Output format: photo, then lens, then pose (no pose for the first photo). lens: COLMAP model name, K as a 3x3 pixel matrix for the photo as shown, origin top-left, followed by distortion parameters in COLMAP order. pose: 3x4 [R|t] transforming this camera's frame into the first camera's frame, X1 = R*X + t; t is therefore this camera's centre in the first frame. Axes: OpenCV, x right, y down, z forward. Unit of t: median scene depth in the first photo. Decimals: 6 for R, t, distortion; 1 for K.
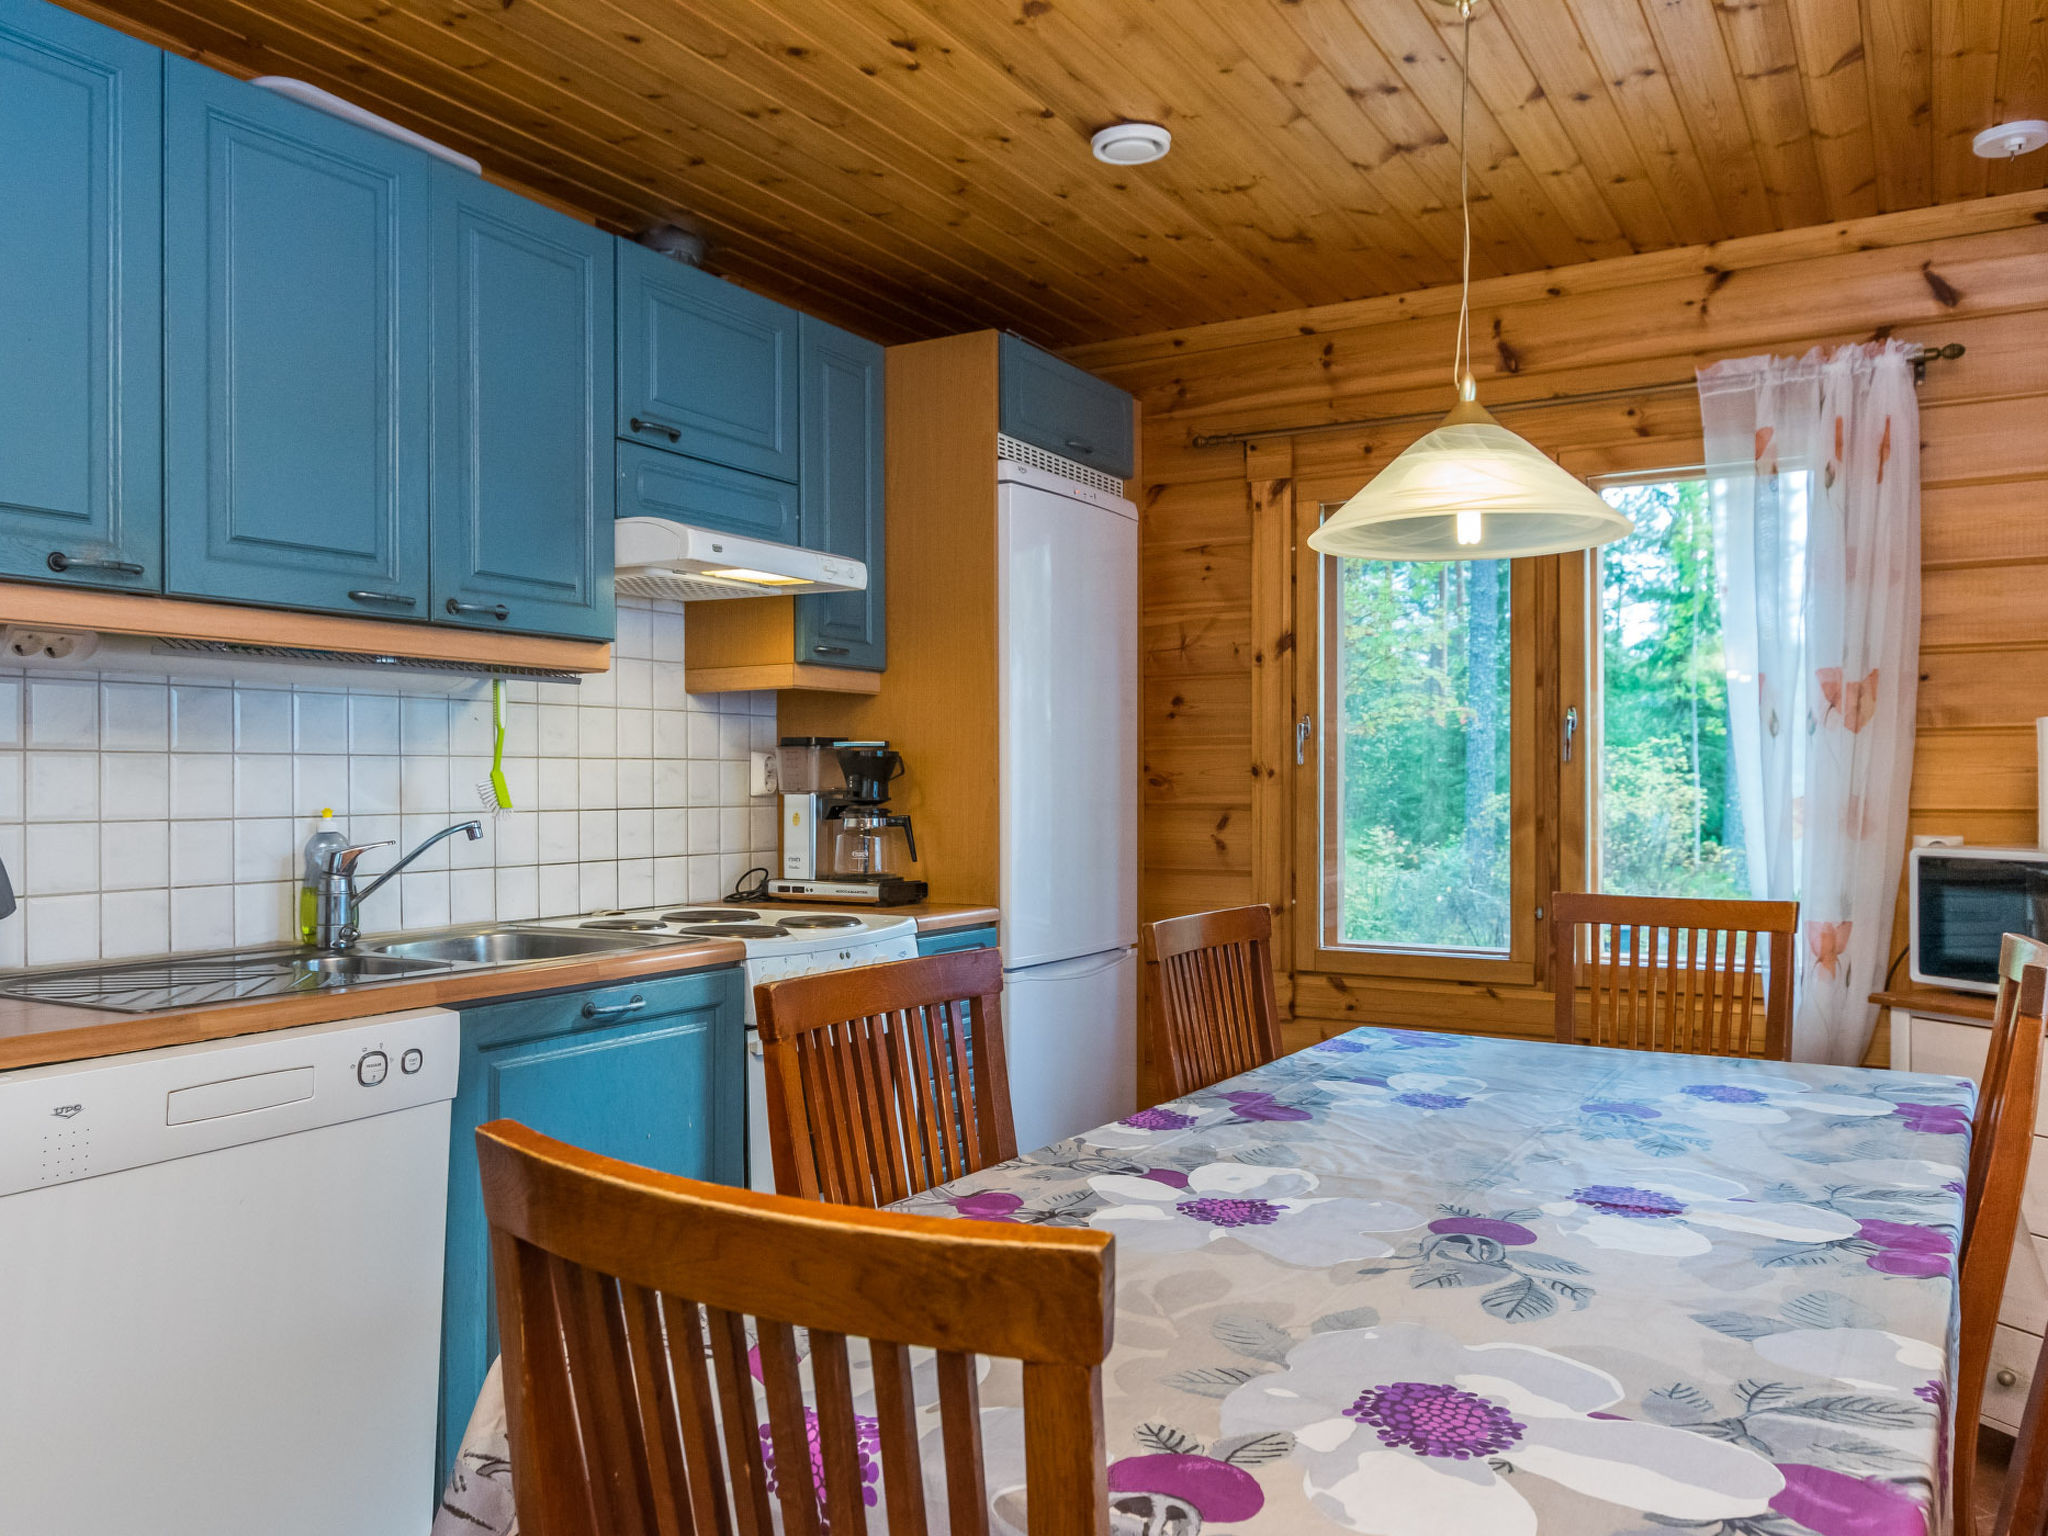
lens RADIAL K [[1584.0, 0, 1024.0], [0, 1584.0, 768.0], [0, 0, 1]] dist [0.011481, 0.005023]
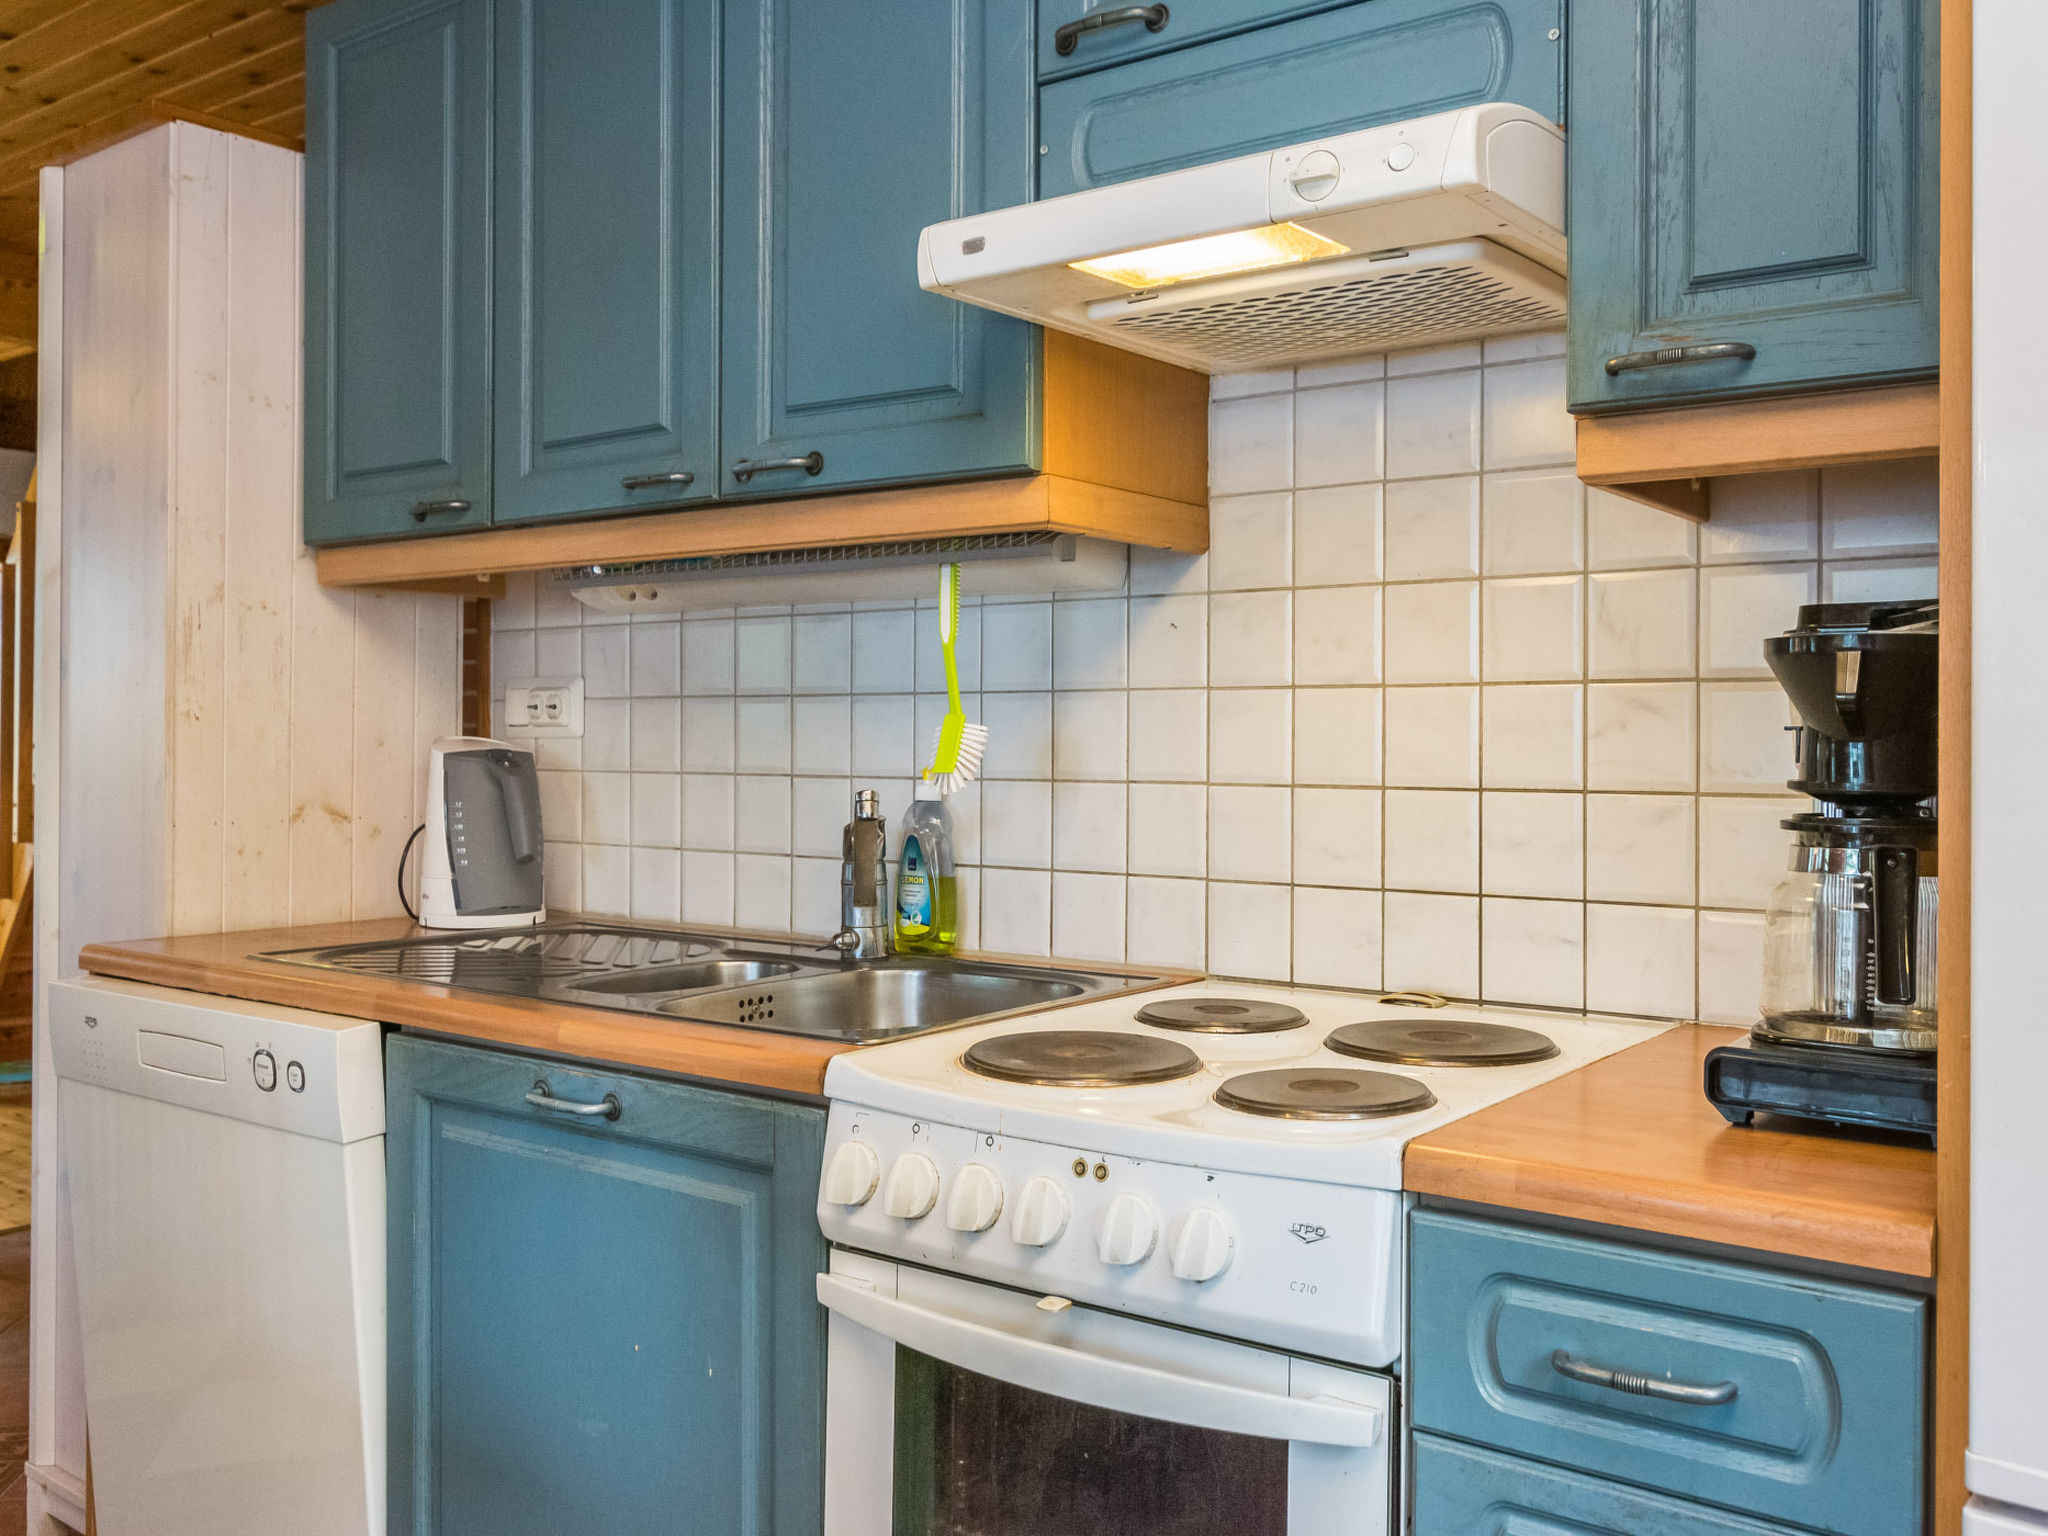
lens RADIAL K [[1838.3, 0, 1024.0], [0, 1838.3, 768.0], [0, 0, 1]] dist [0.008445, 0.002425]
pose [[-0.114020, 0.026990, -0.993112, 0.267776], [0.008211, 0.999622, 0.026224, 0.003017], [0.993444, -0.005164, -0.114199, 0.788910]]
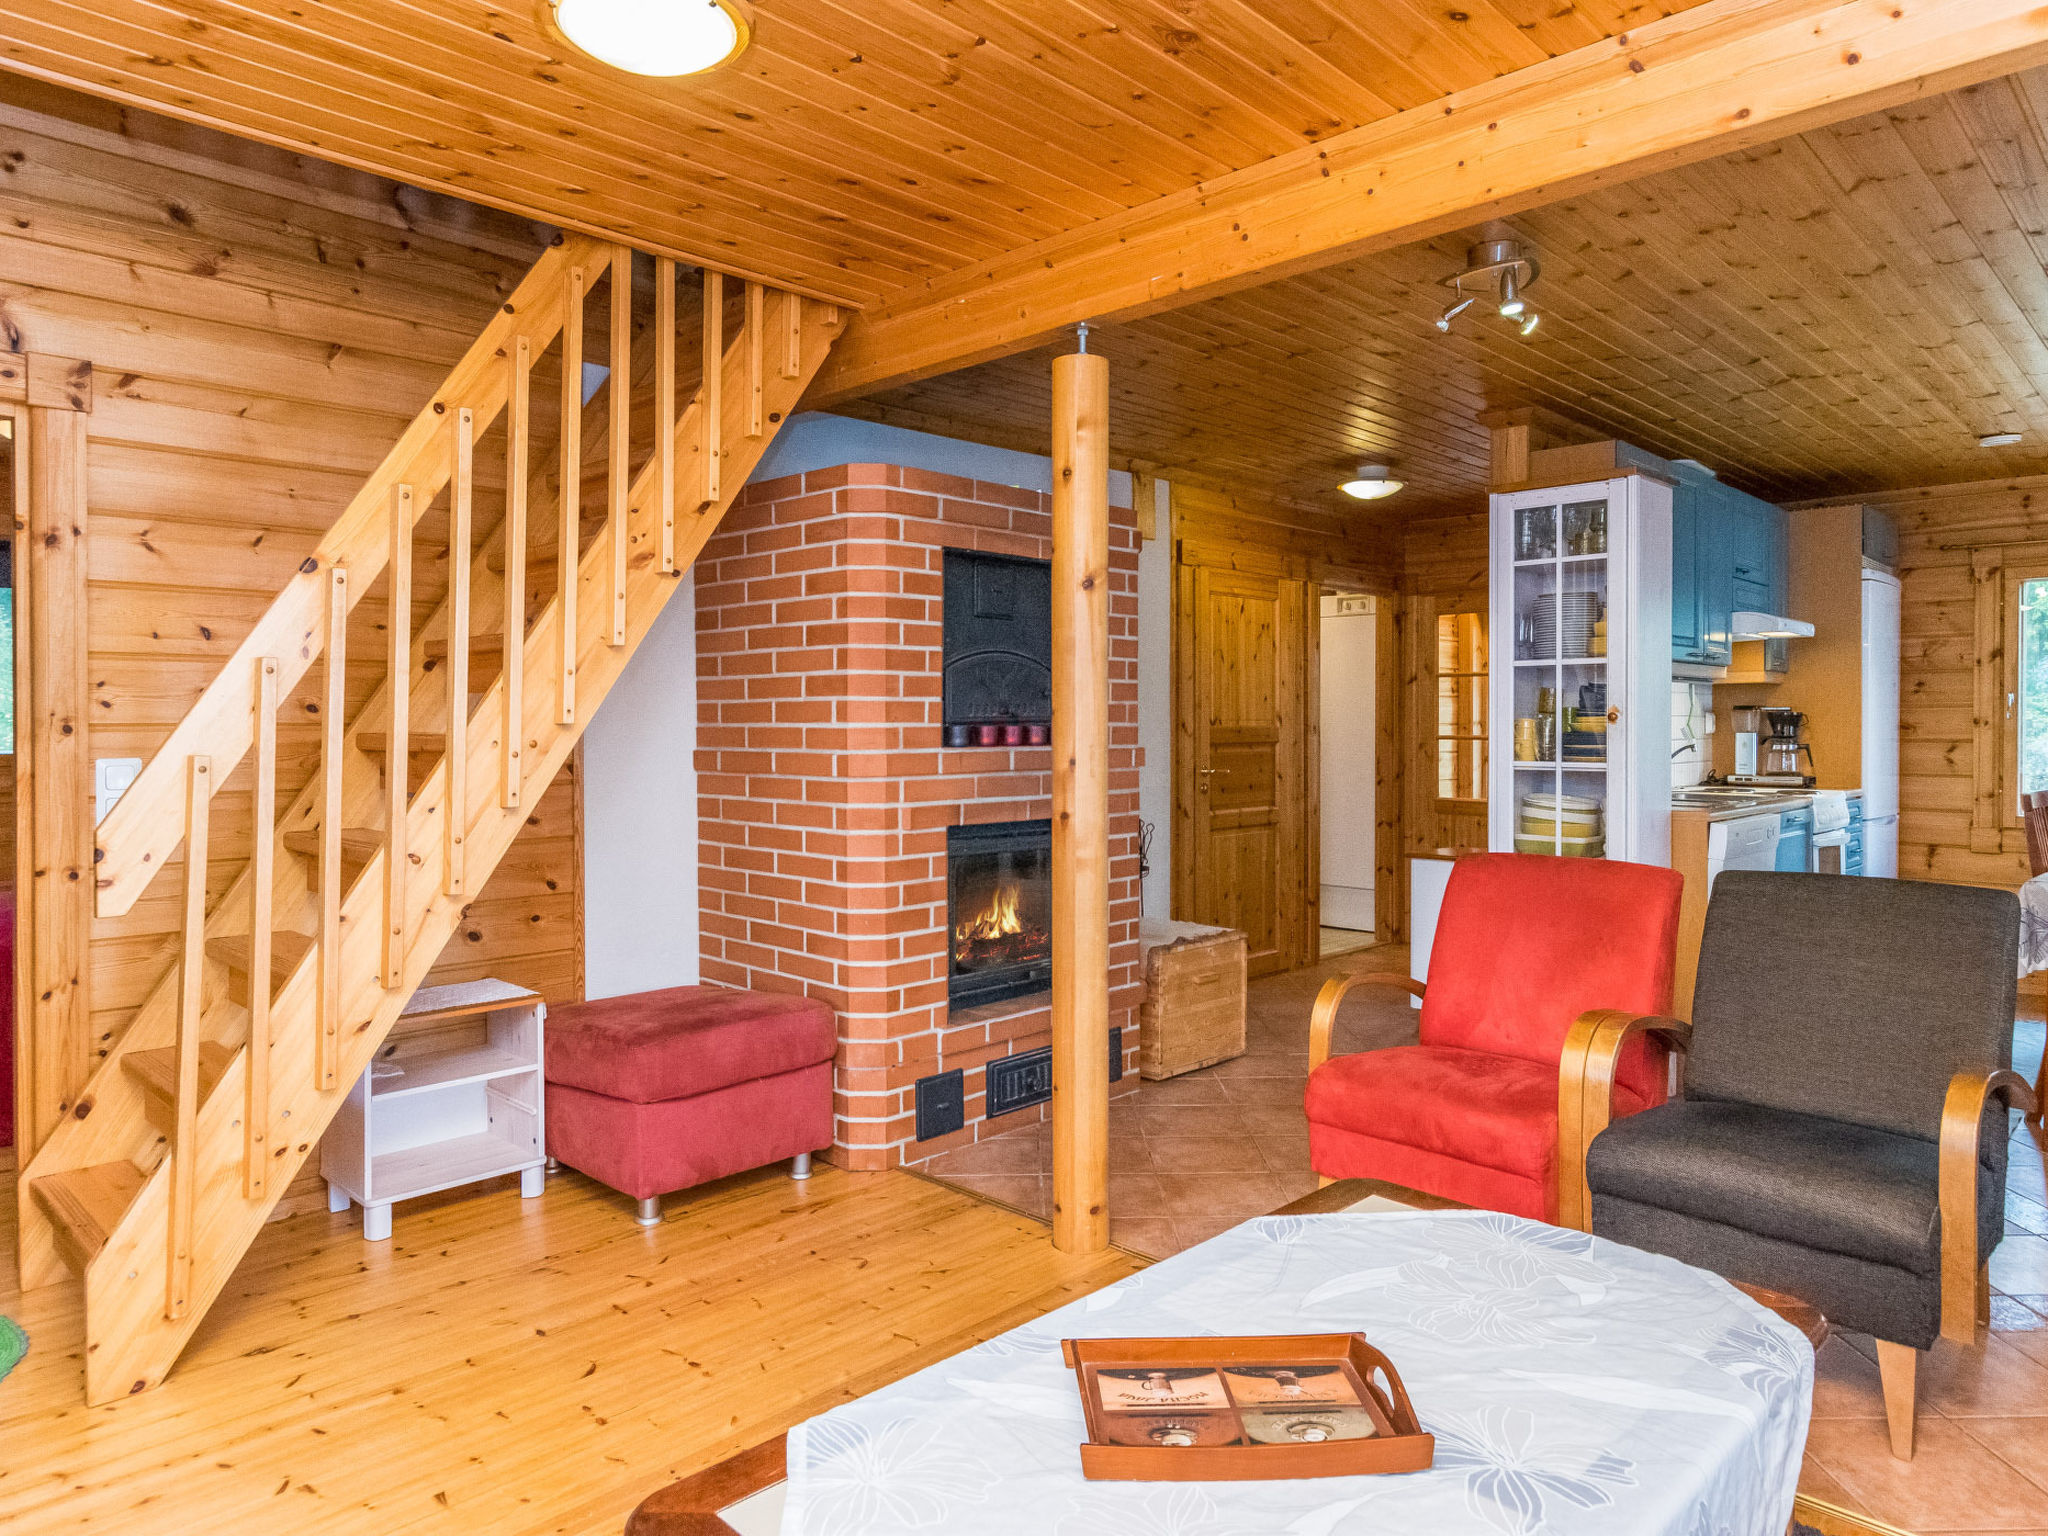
lens RADIAL K [[1314.6, 0, 1025.8], [0, 1314.6, 731.6], [0, 0, 1]] dist [-0.000360, -0.000490]
pose [[0.971180, 0.002342, -0.238334, -0.592095], [0.001197, 0.999891, 0.014703, -0.010793], [0.238343, -0.014565, 0.971072, -0.806714]]
